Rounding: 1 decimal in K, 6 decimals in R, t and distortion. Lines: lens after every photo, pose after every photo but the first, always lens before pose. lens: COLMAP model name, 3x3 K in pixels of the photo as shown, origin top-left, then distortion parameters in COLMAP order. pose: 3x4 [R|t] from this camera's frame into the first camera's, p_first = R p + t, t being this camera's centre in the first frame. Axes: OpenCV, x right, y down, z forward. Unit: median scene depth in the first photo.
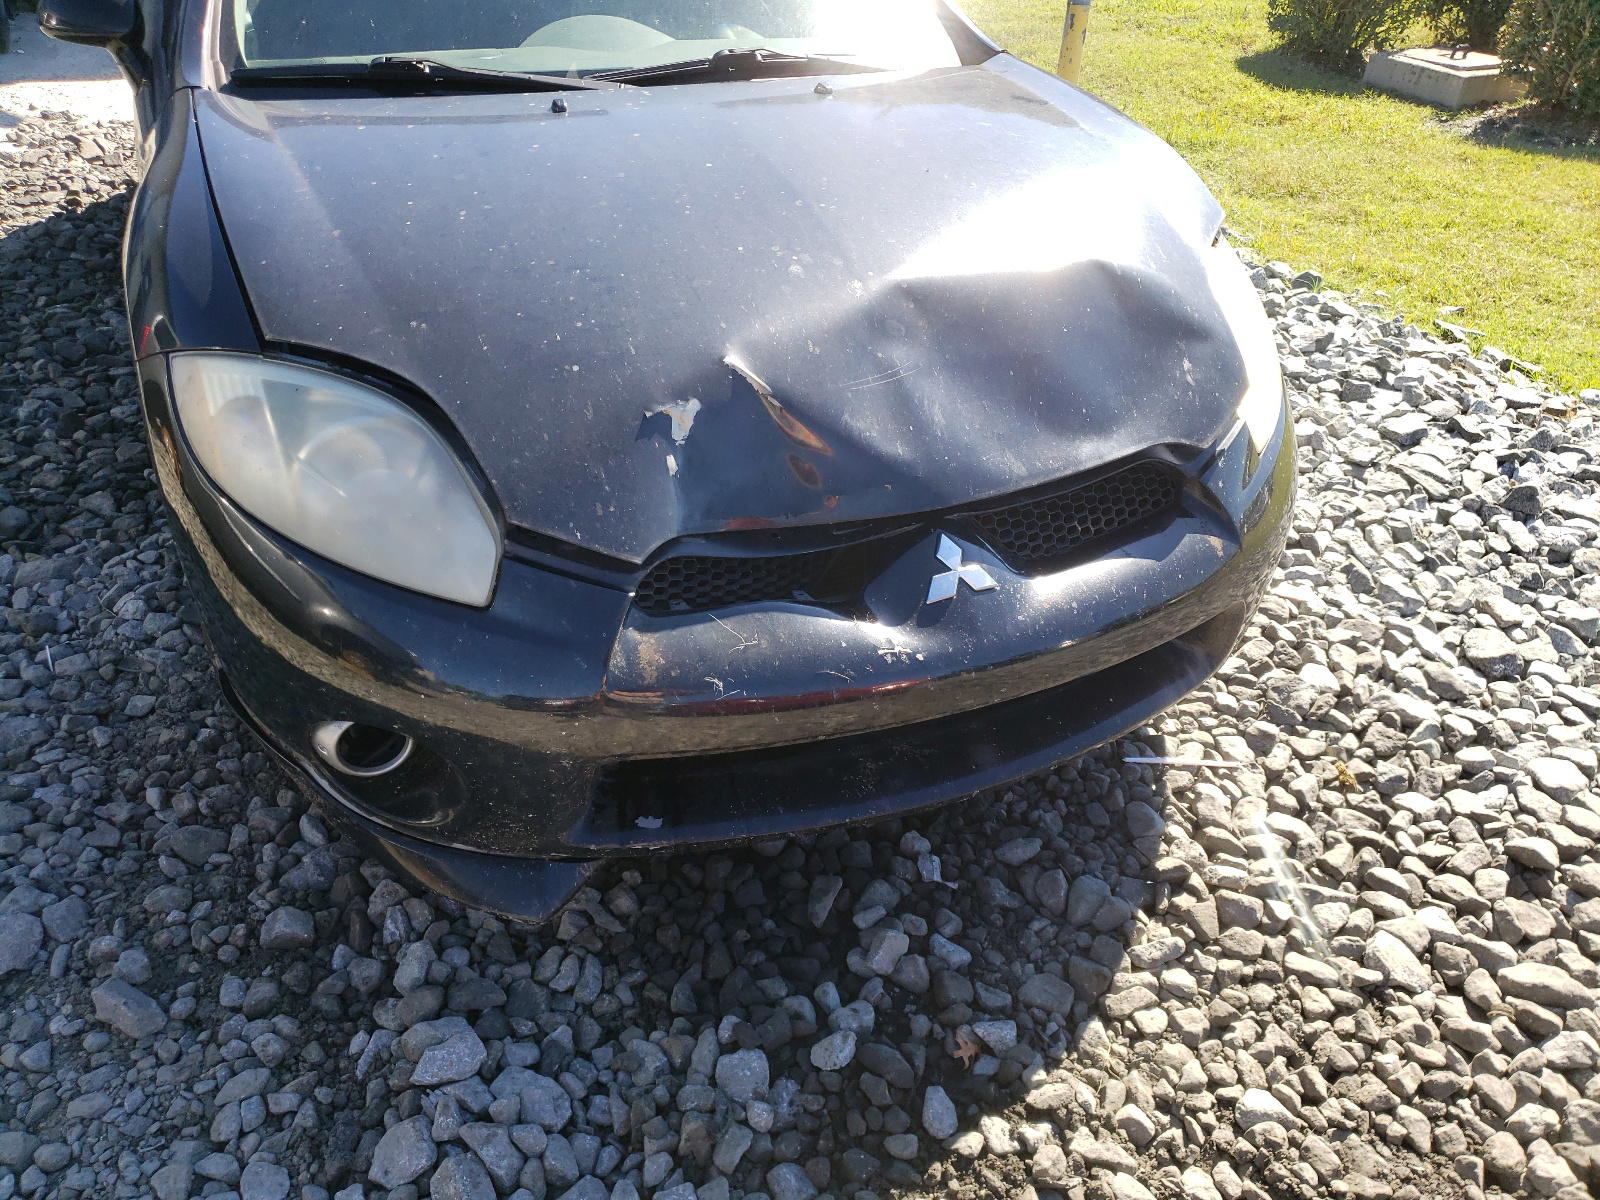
lens RADIAL K [[1425.7, 0, 798.5], [0, 1425.7, 595.5], [0, 0, 1]] dist [0.032647, 0.003725]
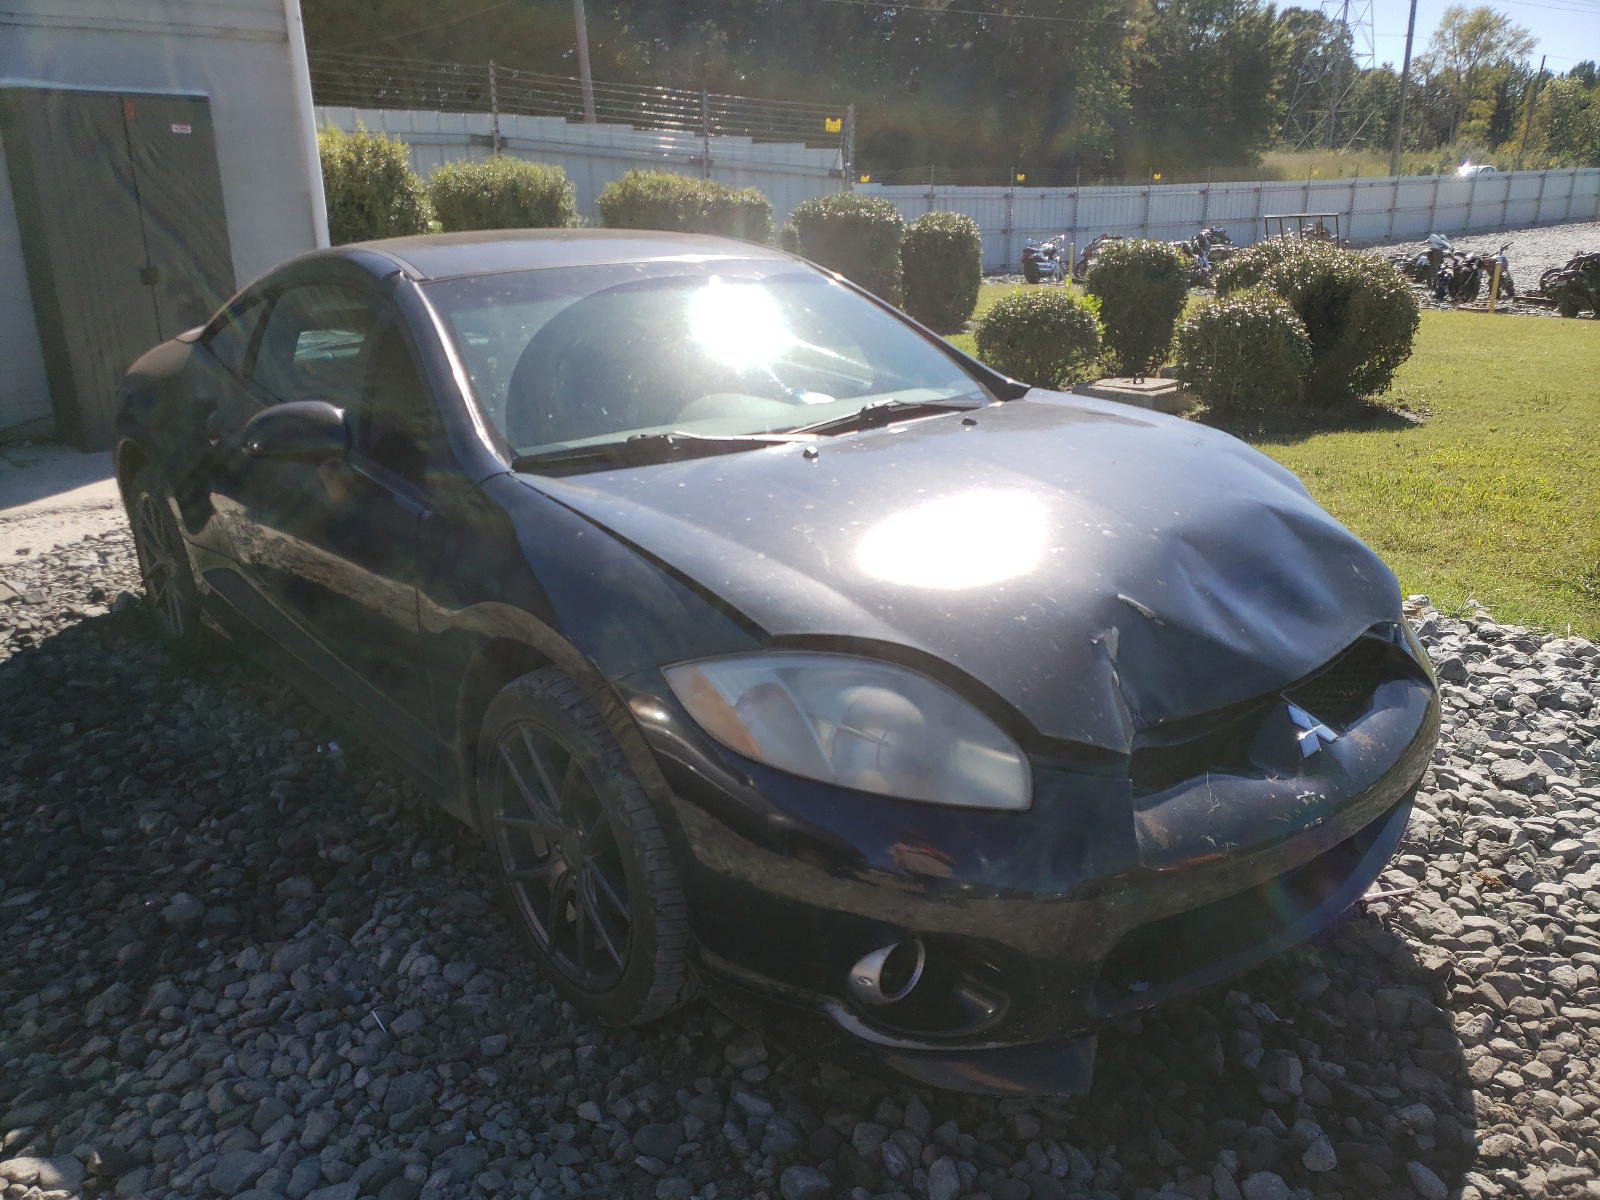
lens RADIAL K [[1425.7, 0, 804.6], [0, 1425.7, 600.5], [0, 0, 1]] dist [0.032647, 0.003725]
pose [[0.948515, -0.139582, 0.284317, -0.556254], [0.205706, 0.954051, -0.217881, 0.047897], [-0.240841, 0.265149, 0.933644, -0.097671]]
